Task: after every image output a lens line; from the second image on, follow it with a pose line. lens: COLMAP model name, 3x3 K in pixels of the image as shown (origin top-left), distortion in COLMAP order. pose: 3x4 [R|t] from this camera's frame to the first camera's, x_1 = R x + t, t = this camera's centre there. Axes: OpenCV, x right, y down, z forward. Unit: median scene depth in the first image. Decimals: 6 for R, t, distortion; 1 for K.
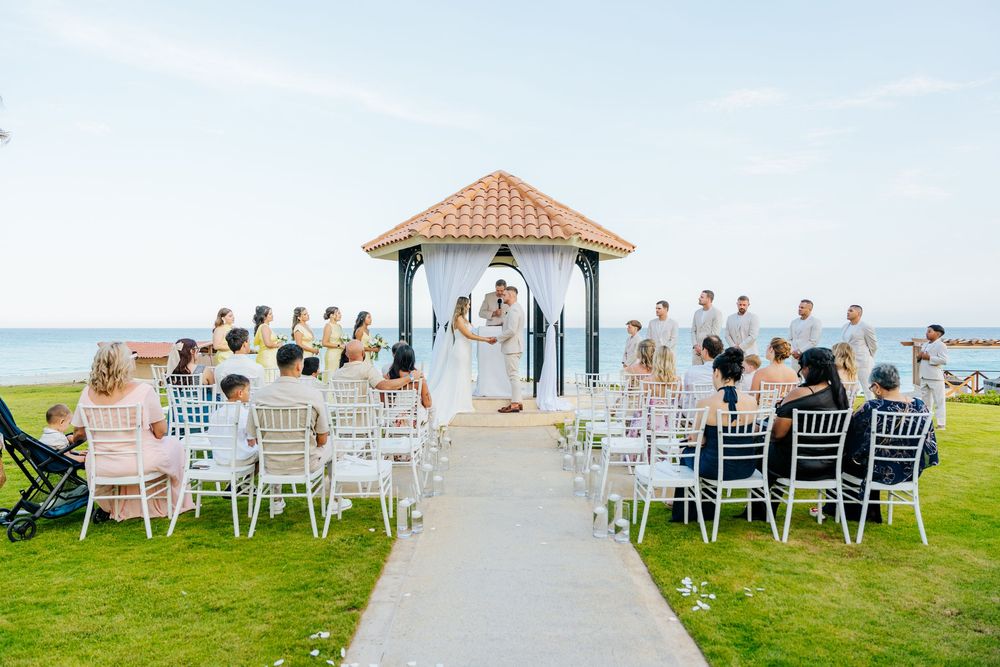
lens RADIAL K [[662.5, 0, 500.0], [0, 662.5, 333.5], [0, 0, 1]] dist [0.010426, -0.021639]
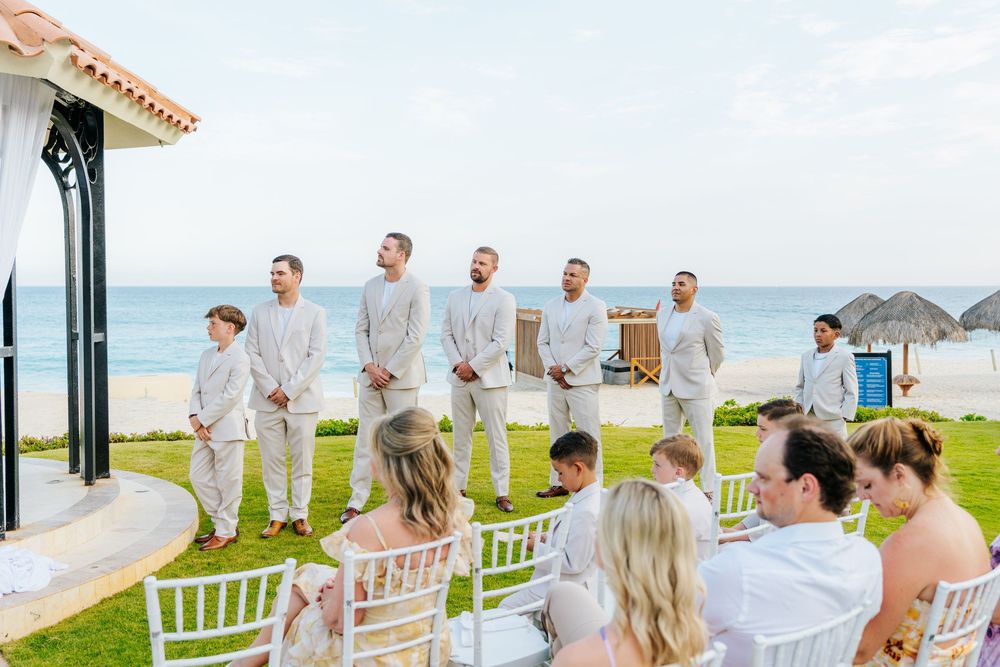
lens RADIAL K [[995.8, 0, 500.0], [0, 995.8, 333.5], [0, 0, 1]] dist [0.013898, 0.017190]
pose [[0.830830, -0.023751, 0.556019, 0.042887], [0.003924, 0.999314, 0.036824, -0.060633], [-0.556512, -0.028413, 0.830353, 1.083997]]
